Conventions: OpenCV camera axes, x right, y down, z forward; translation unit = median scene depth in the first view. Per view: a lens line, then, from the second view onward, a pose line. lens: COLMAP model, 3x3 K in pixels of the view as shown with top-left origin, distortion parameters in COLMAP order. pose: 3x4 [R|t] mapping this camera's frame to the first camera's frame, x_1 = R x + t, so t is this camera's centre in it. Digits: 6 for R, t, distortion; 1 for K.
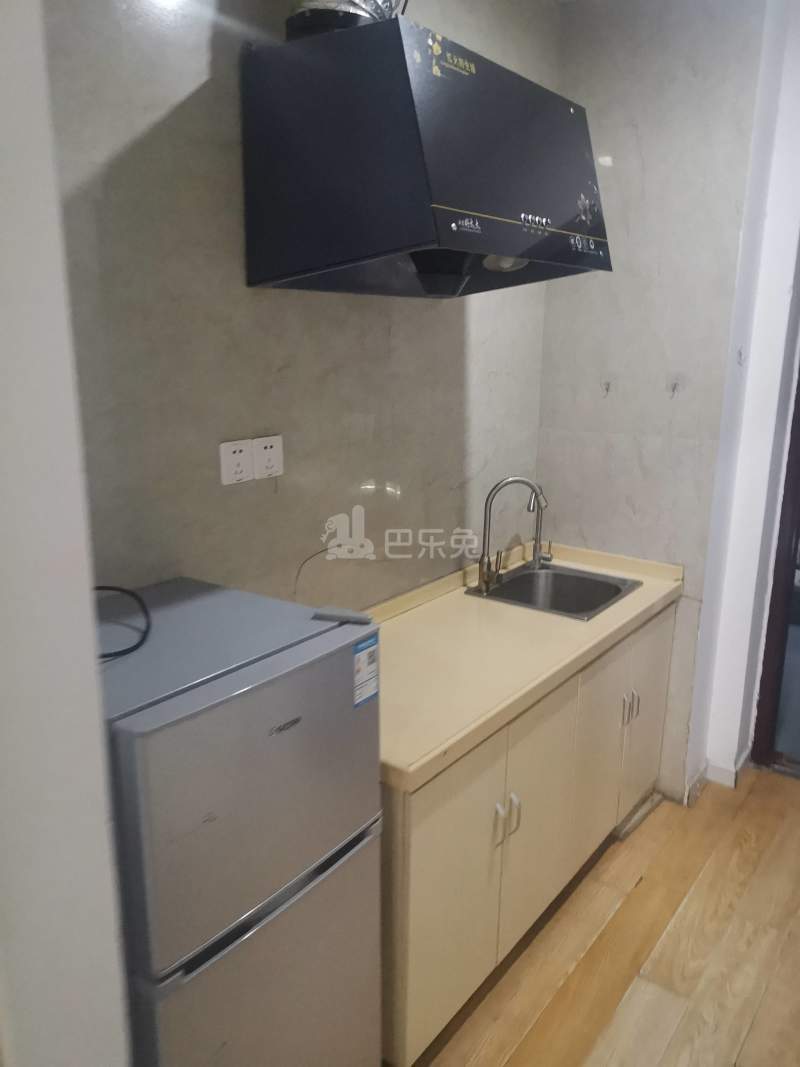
lens RADIAL K [[833.8, 0, 399.5], [0, 833.8, 535.0], [0, 0, 1]] dist [0.011394, 0.000713]
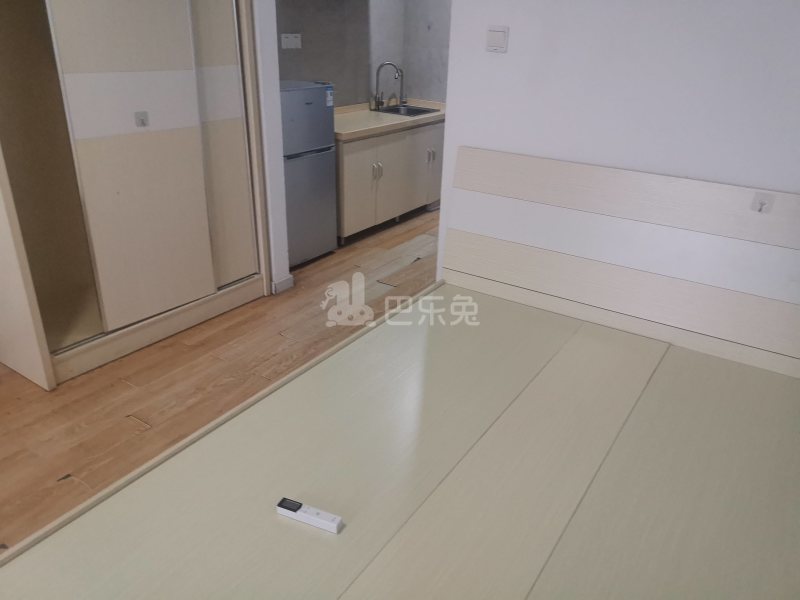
lens RADIAL K [[625.2, 0, 400.6], [0, 625.2, 298.6], [0, 0, 1]] dist [0.011394, 0.000713]
pose [[0.997953, -0.000644, 0.063955, 0.051037], [-0.010738, 0.984068, 0.177466, 0.300190], [-0.063050, -0.177790, 0.982047, -1.007082]]
